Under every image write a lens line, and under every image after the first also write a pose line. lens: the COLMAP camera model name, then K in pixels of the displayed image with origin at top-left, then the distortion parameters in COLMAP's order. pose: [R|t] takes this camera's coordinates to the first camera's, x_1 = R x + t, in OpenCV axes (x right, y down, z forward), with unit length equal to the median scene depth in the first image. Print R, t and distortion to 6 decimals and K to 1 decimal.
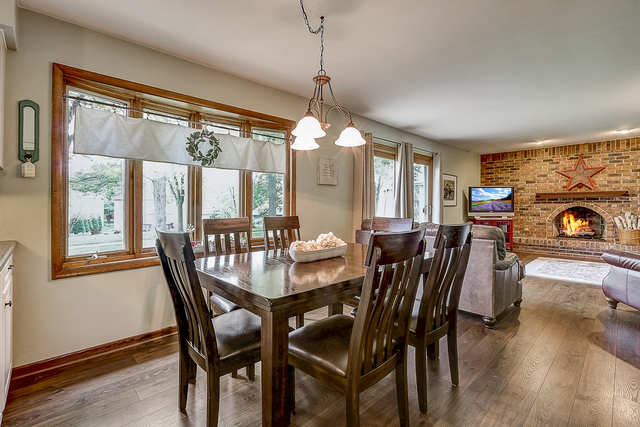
lens RADIAL K [[297.2, 0, 319.2], [0, 297.2, 211.6], [0, 0, 1]] dist [-0.015364, 0.002238]
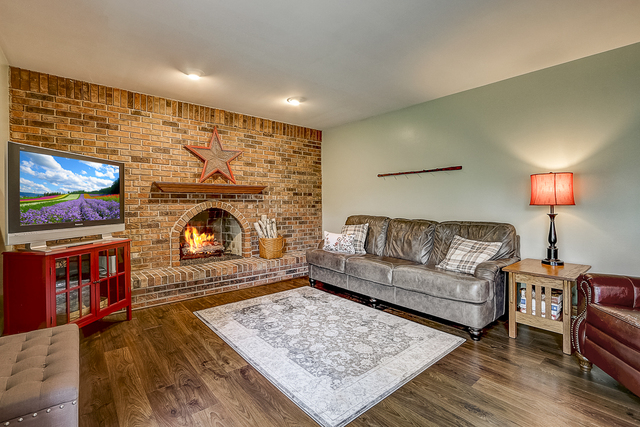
lens RADIAL K [[297.2, 0, 310.4], [0, 297.2, 205.2], [0, 0, 1]] dist [-0.015364, 0.002238]
pose [[0.065116, -0.005169, 0.997864, 0.248157], [0.017796, 0.999834, 0.004018, -0.020857], [-0.997719, 0.017497, 0.065197, 0.713546]]
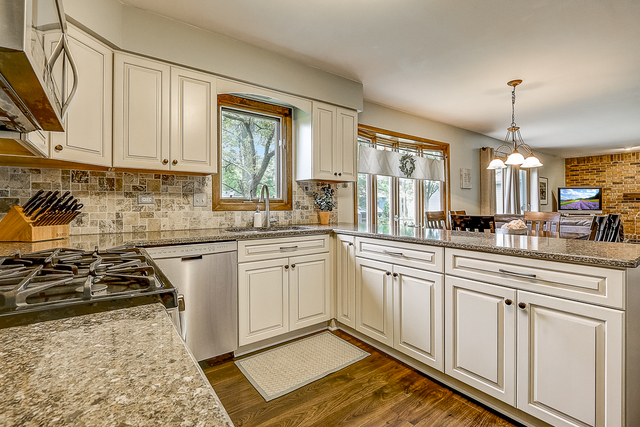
lens RADIAL K [[297.2, 0, 319.5], [0, 297.2, 200.3], [0, 0, 1]] dist [-0.015364, 0.002238]
pose [[0.992146, 0.004401, -0.125007, -0.267420], [-0.007984, 0.999571, -0.028176, 0.004632], [0.124829, 0.028953, 0.991756, -0.239967]]
